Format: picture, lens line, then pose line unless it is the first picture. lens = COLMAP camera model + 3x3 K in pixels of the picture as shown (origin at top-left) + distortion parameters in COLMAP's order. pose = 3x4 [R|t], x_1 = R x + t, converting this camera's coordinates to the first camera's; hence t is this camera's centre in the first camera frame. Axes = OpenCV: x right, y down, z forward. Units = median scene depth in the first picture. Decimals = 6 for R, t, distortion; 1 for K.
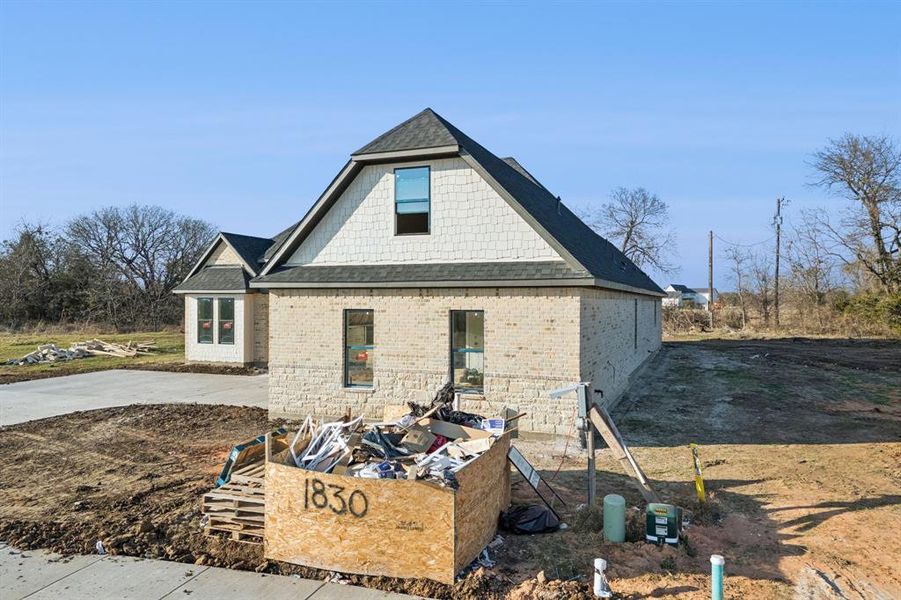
lens RADIAL K [[519.8, 0, 453.3], [0, 519.8, 293.9], [0, 0, 1]] dist [0.003627, -0.000758]
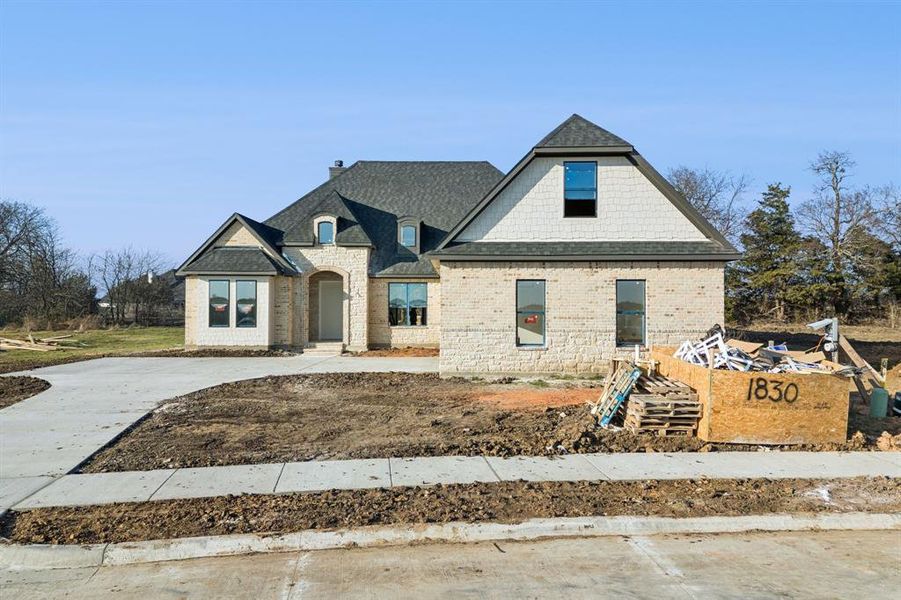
lens RADIAL K [[497.3, 0, 451.8], [0, 497.3, 289.8], [0, 0, 1]] dist [0.003091, -0.000073]
pose [[0.966385, 0.007122, 0.257000, -0.673565], [-0.005773, 0.999965, -0.006001, 0.063777], [-0.257034, 0.004316, 0.966393, -0.036926]]
